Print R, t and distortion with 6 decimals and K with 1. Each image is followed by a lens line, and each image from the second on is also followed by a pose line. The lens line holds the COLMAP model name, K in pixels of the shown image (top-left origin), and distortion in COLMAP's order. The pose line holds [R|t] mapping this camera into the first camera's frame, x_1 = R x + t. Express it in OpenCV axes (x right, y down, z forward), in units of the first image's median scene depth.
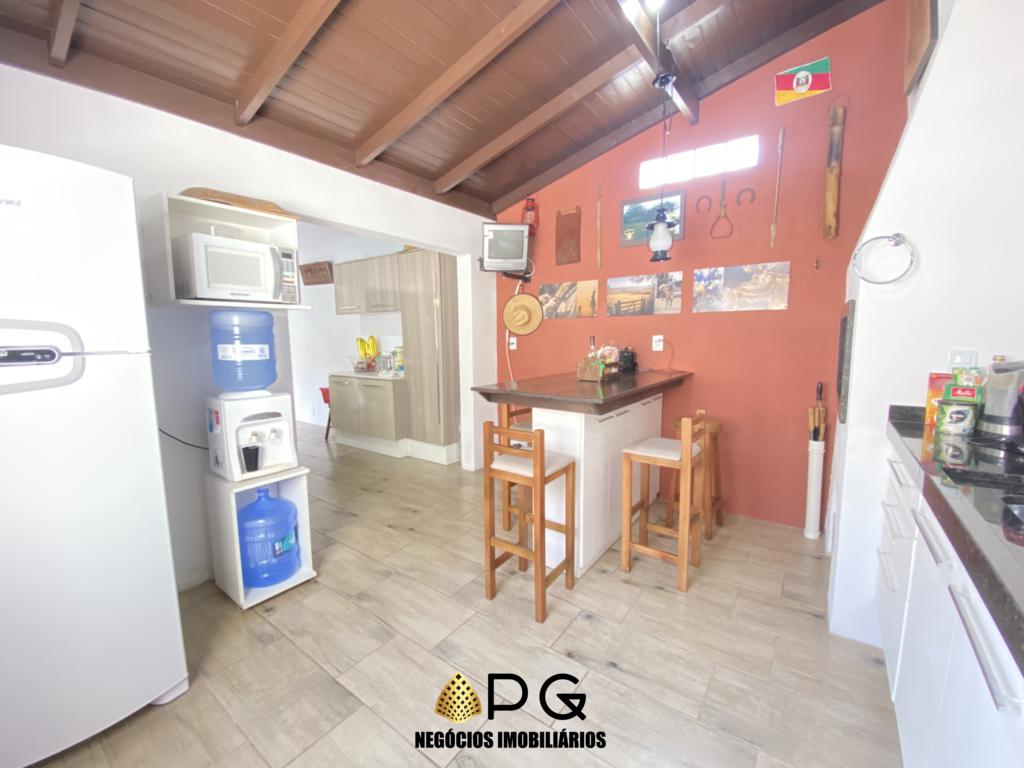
lens RADIAL K [[420.2, 0, 511.5], [0, 420.2, 383.9], [0, 0, 1]] dist [-0.004961, -0.001683]
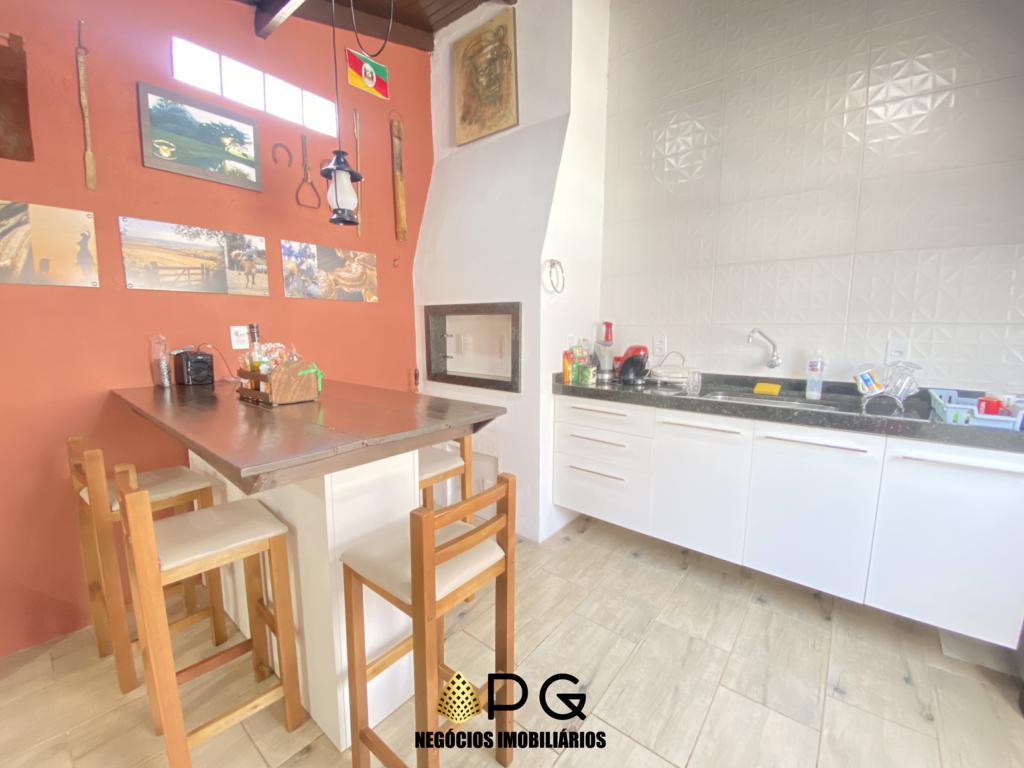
lens RADIAL K [[420.2, 0, 511.8], [0, 420.2, 385.4], [0, 0, 1]] dist [-0.004961, -0.001683]
pose [[0.054317, -0.125212, 0.990642, -0.327376], [0.109450, 0.986875, 0.118735, -0.057954], [-0.992507, 0.101977, 0.067309, 0.572956]]
